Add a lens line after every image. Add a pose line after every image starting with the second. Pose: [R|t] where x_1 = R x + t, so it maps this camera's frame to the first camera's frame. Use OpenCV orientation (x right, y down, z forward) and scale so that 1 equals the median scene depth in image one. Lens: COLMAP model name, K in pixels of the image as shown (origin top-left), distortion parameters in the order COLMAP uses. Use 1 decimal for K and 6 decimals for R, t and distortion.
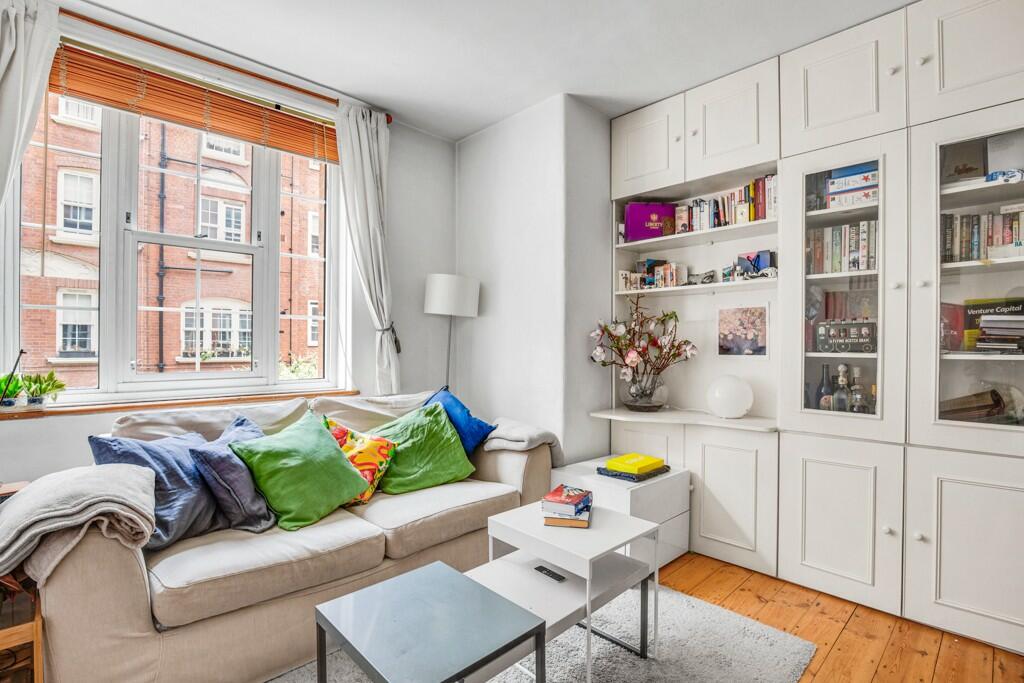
lens RADIAL K [[480.7, 0, 512.0], [0, 480.7, 341.5], [0, 0, 1]] dist [-0.000439, 0.000126]
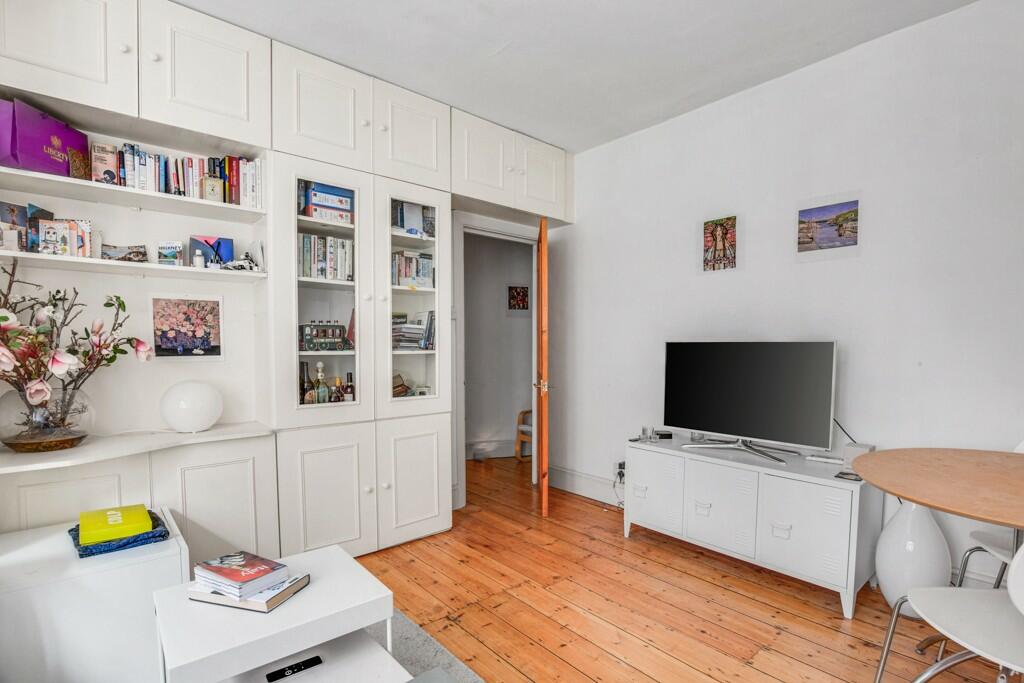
lens RADIAL K [[507.5, 0, 515.4], [0, 507.5, 364.3], [0, 0, 1]] dist [-0.000721, 0.000608]
pose [[0.059193, -0.039309, 0.997472, -0.429187], [-0.006084, 0.999192, 0.039738, 0.004414], [-0.998228, -0.008421, 0.058906, 0.439486]]
